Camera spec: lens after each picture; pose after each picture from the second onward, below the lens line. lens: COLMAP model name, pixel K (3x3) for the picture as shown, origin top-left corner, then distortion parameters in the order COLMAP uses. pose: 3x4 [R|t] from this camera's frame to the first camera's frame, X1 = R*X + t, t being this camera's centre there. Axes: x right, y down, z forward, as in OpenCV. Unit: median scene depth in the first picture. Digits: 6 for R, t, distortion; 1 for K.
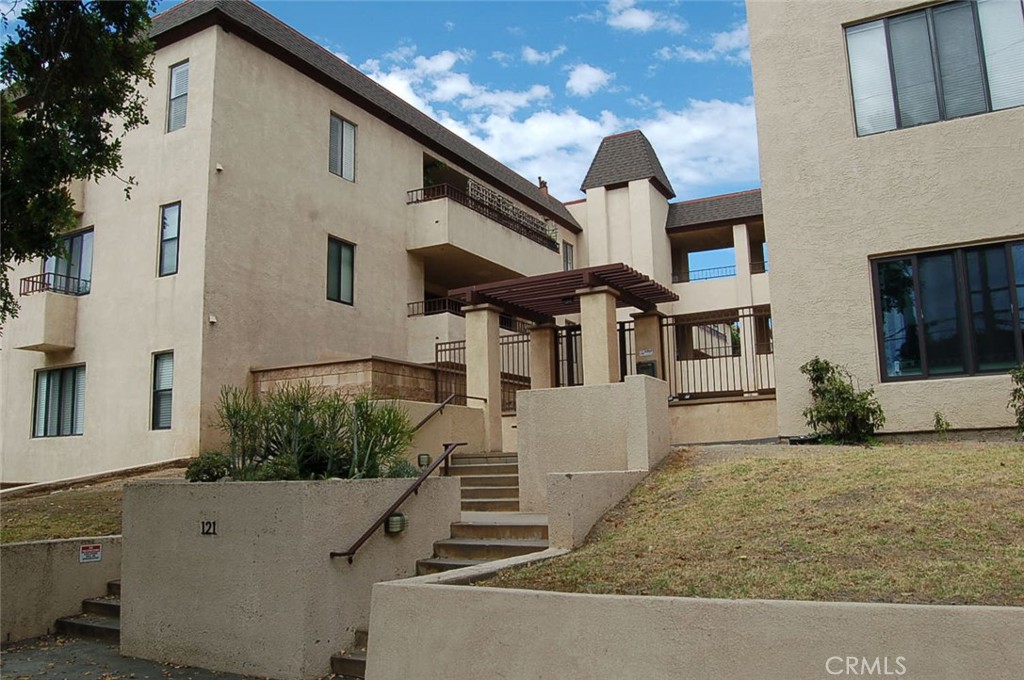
lens RADIAL K [[796.3, 0, 510.5], [0, 796.3, 354.2], [0, 0, 1]] dist [-0.070905, 0.005070]
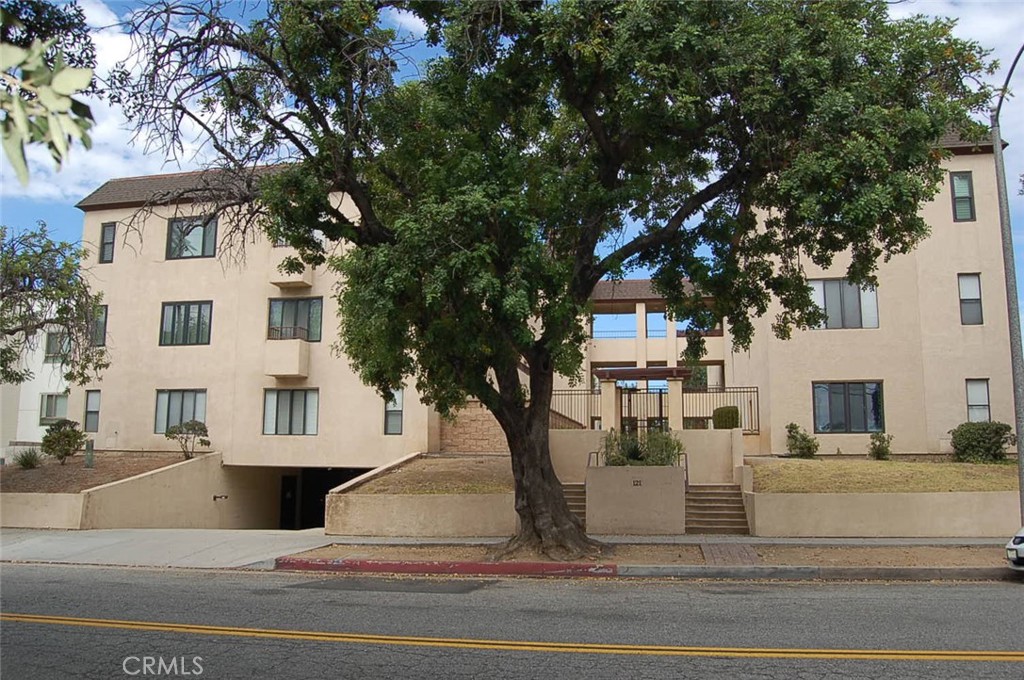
lens RADIAL K [[796.3, 0, 510.5], [0, 796.3, 354.2], [0, 0, 1]] dist [-0.070905, 0.005070]
pose [[0.953014, 0.072443, 0.294135, -1.121278], [-0.072212, 0.997321, -0.011660, -0.109781], [-0.294192, -0.010128, 0.955693, -1.024401]]
